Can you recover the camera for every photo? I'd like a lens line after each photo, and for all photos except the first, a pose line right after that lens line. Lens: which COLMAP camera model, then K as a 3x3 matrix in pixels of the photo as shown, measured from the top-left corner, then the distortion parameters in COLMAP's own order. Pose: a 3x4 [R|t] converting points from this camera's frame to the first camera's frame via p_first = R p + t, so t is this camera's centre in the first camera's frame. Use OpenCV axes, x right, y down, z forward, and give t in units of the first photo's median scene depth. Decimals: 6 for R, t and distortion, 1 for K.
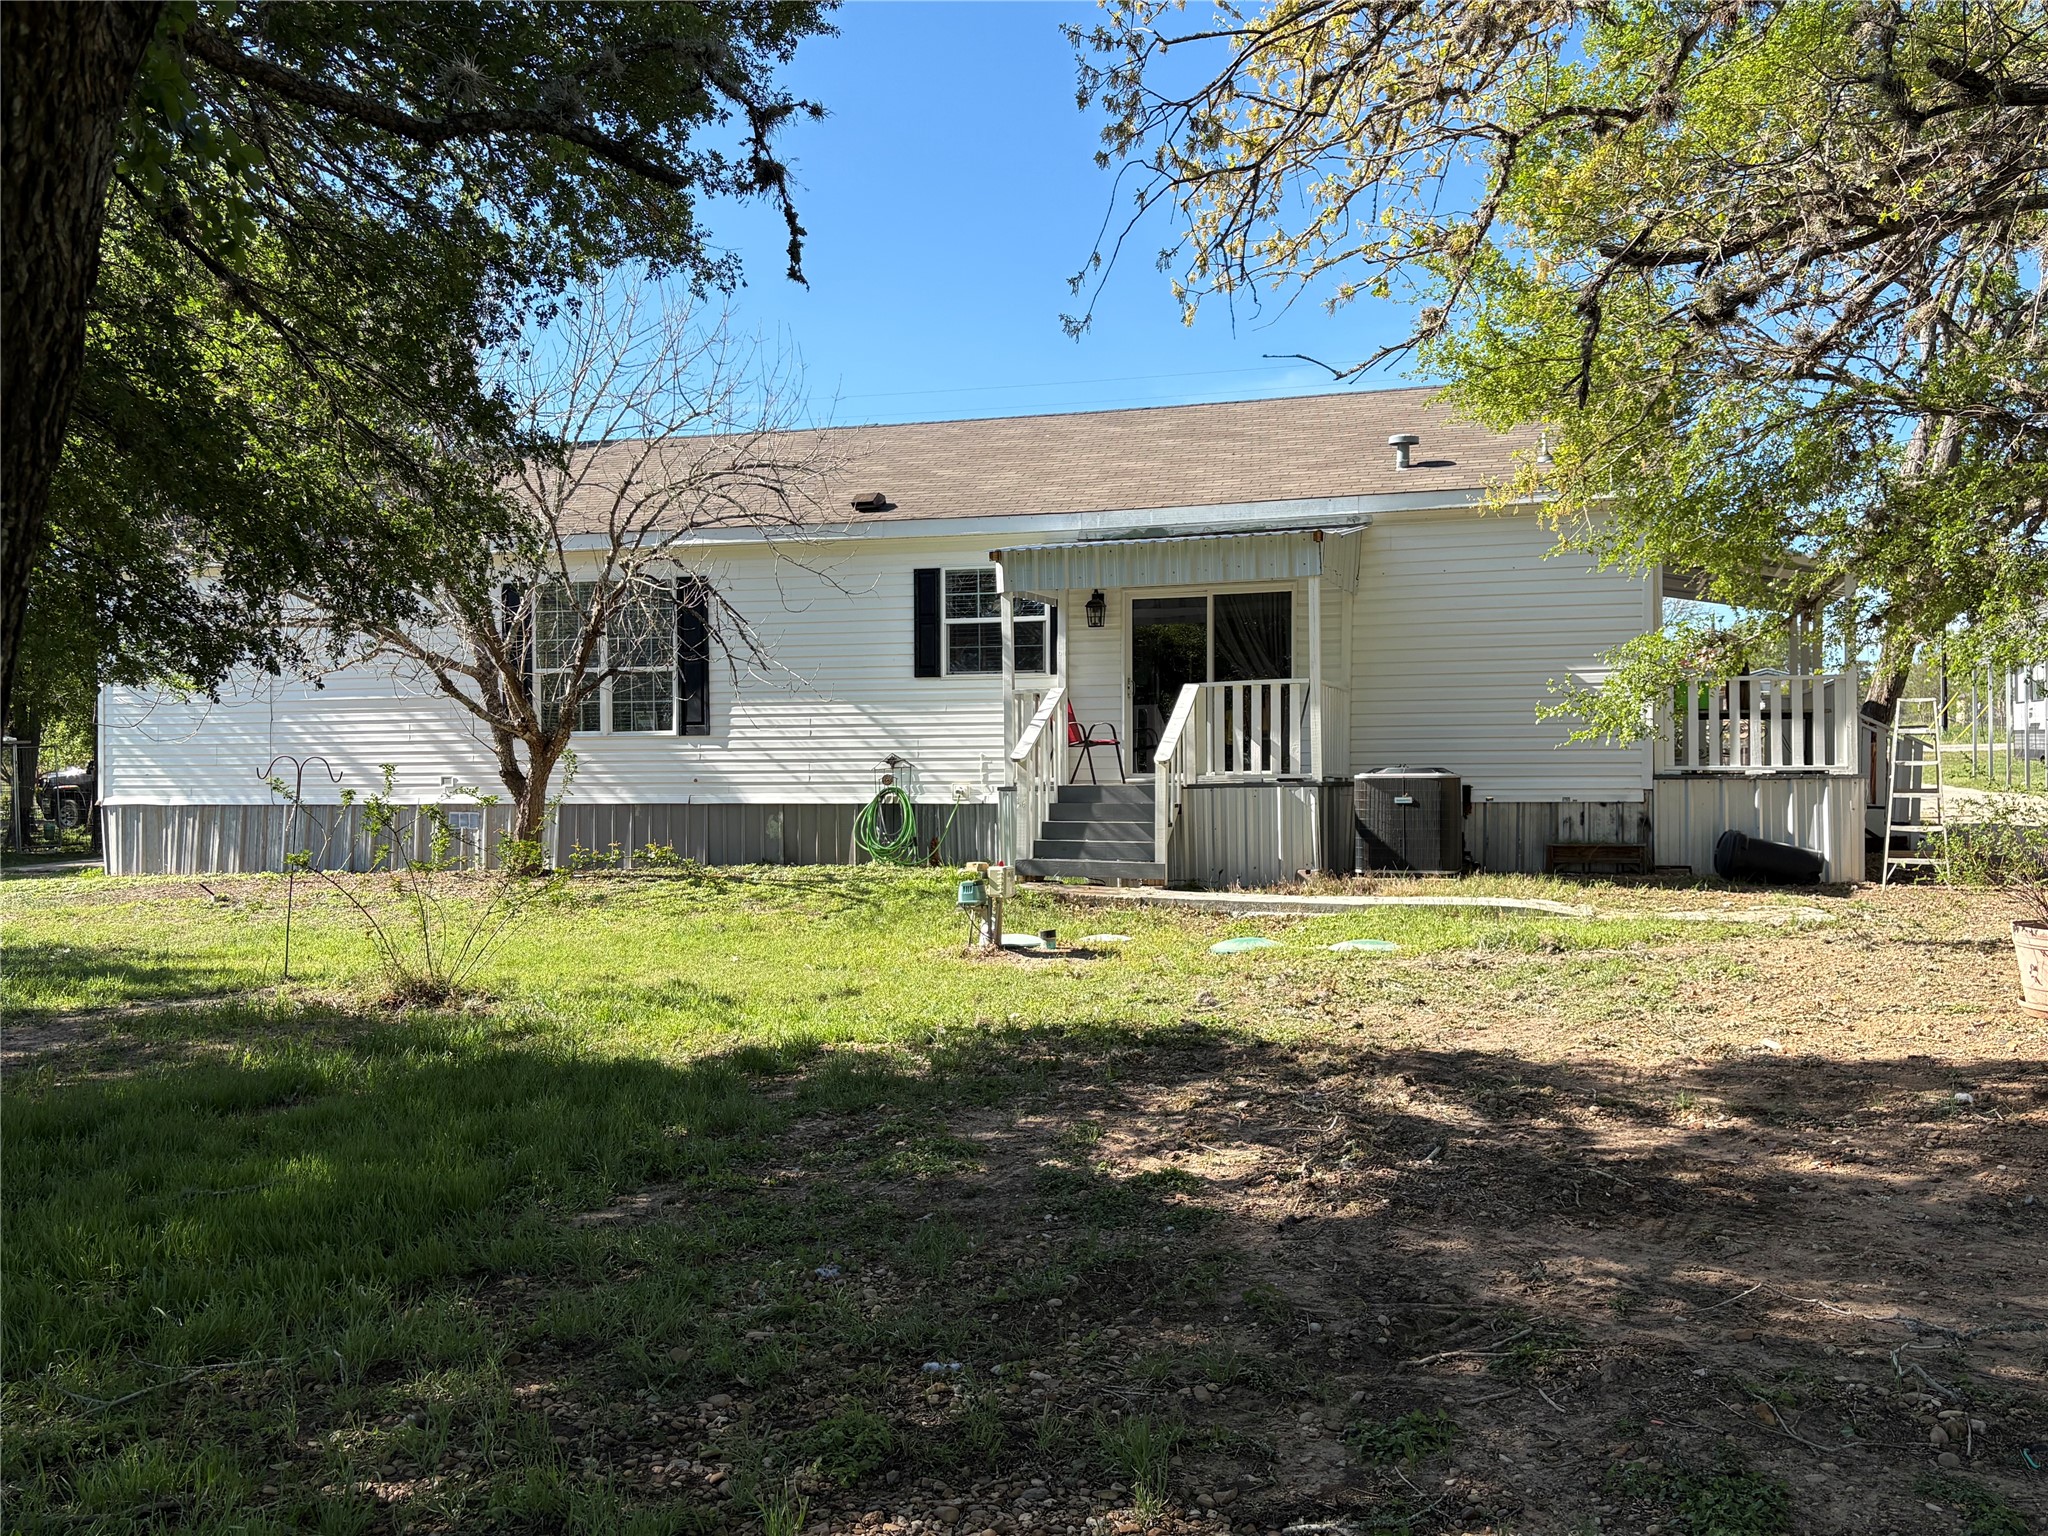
lens RADIAL K [[1784.1, 0, 1024.0], [0, 1784.1, 768.0], [0, 0, 1]] dist [0.026583, 0.001125]
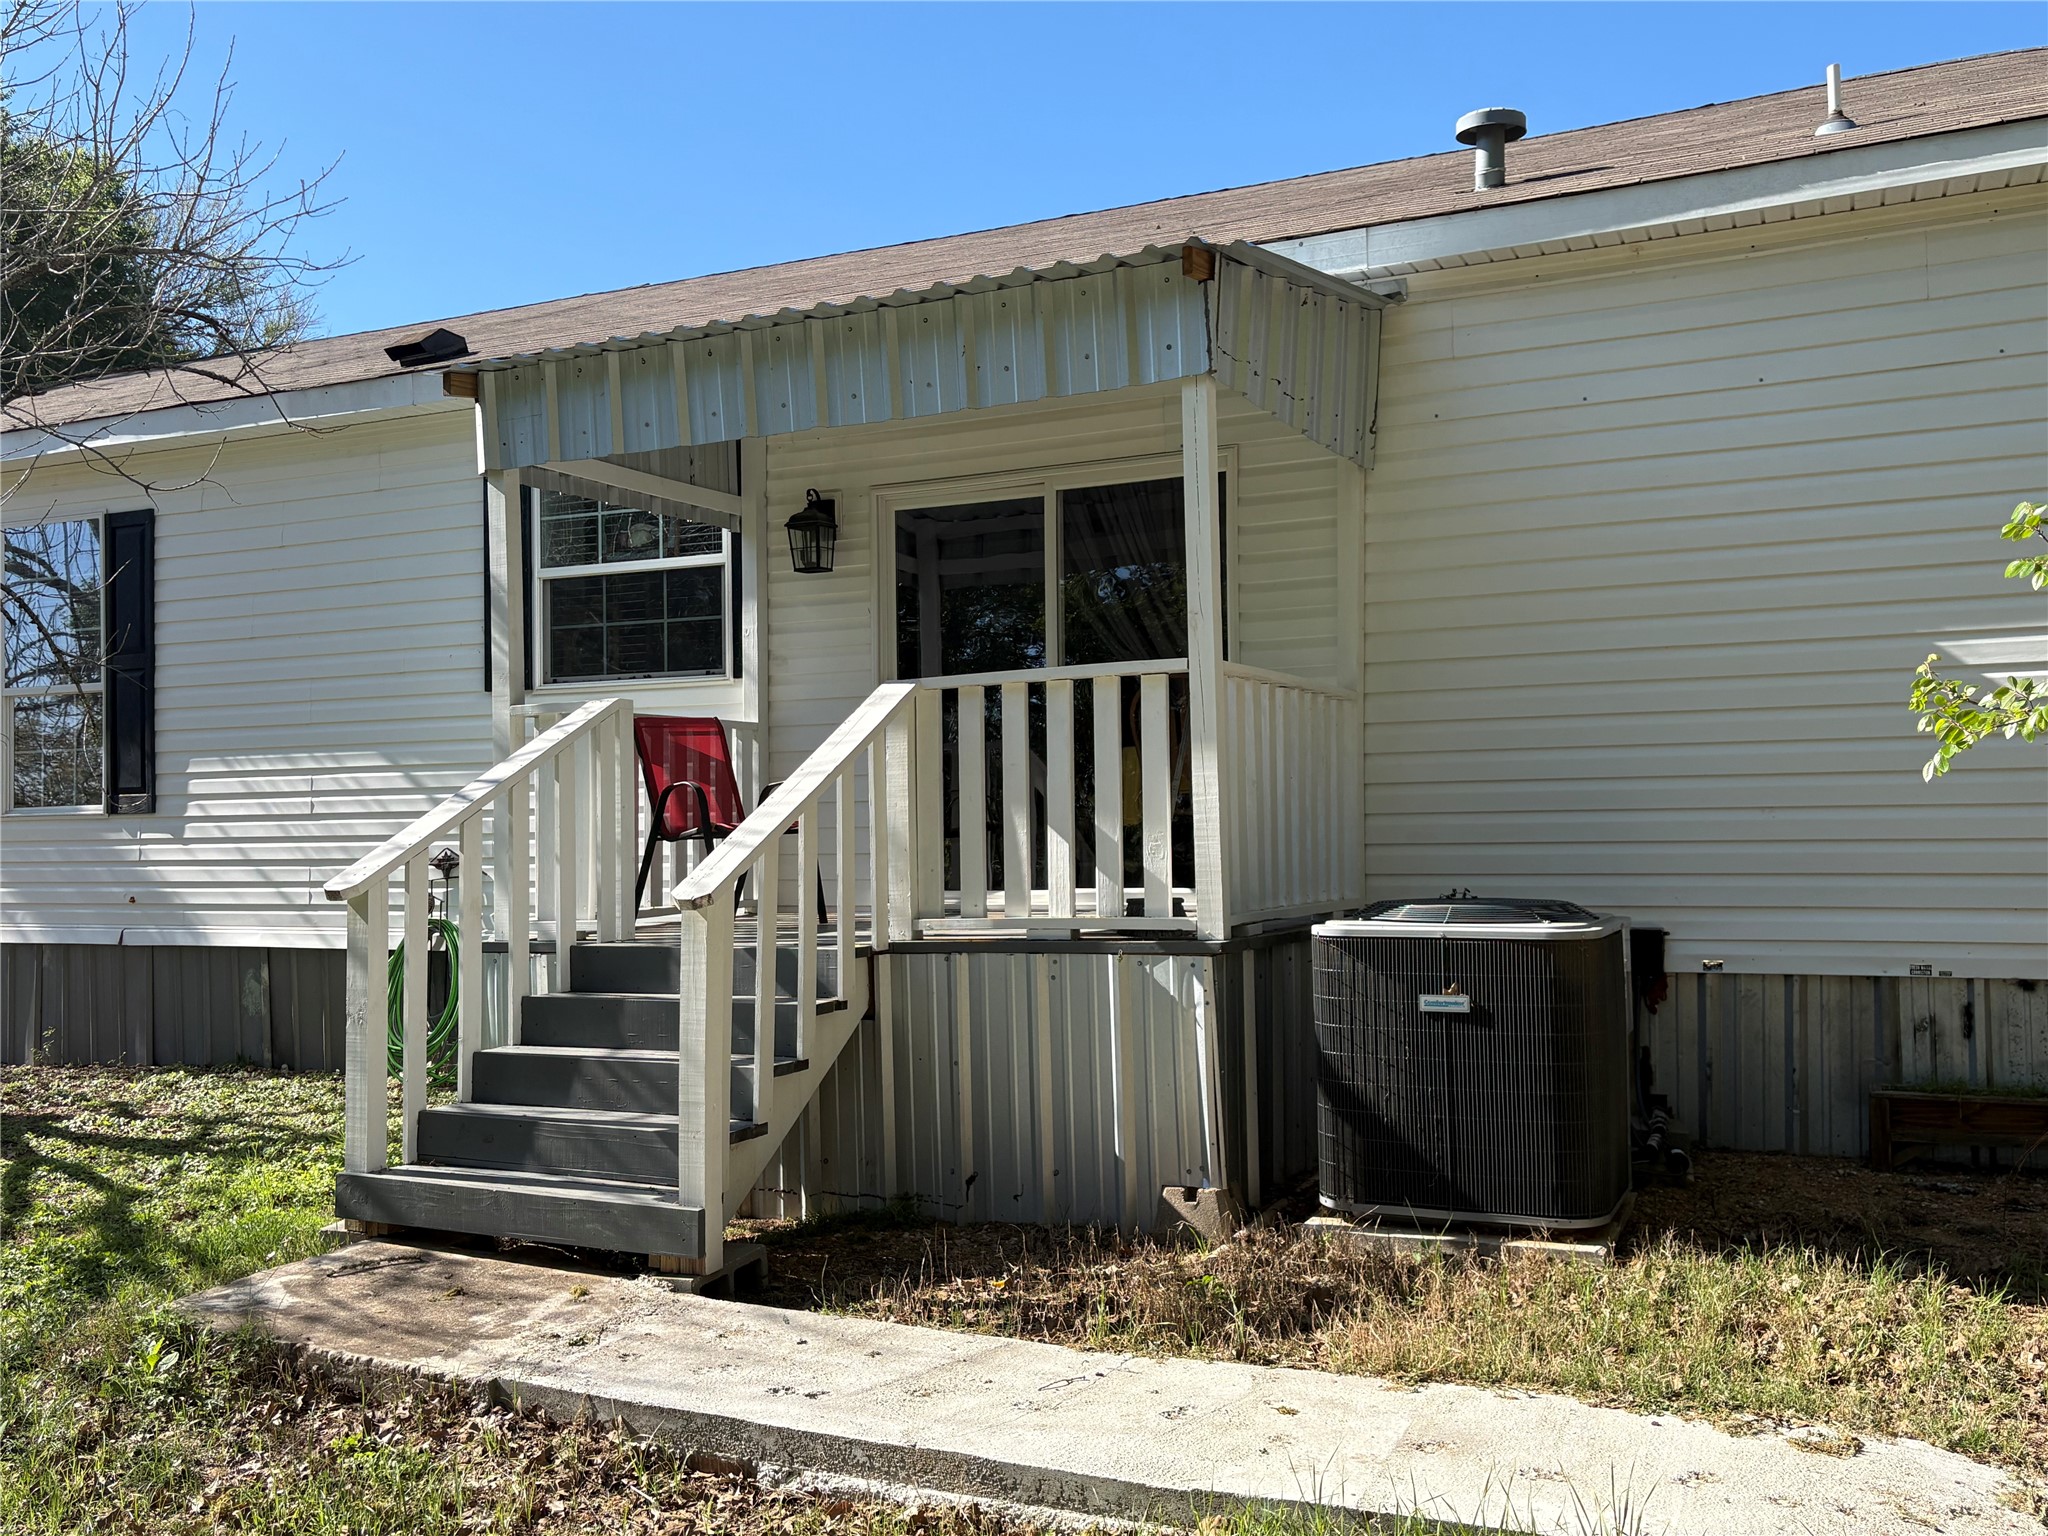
lens RADIAL K [[1800.5, 0, 1024.0], [0, 1800.5, 768.0], [0, 0, 1]] dist [0.002362, 0.003060]
pose [[0.993657, -0.014394, -0.111525, 0.153136], [0.011275, 0.999529, -0.028547, -0.015645], [0.111884, 0.027109, 0.993351, 0.581089]]
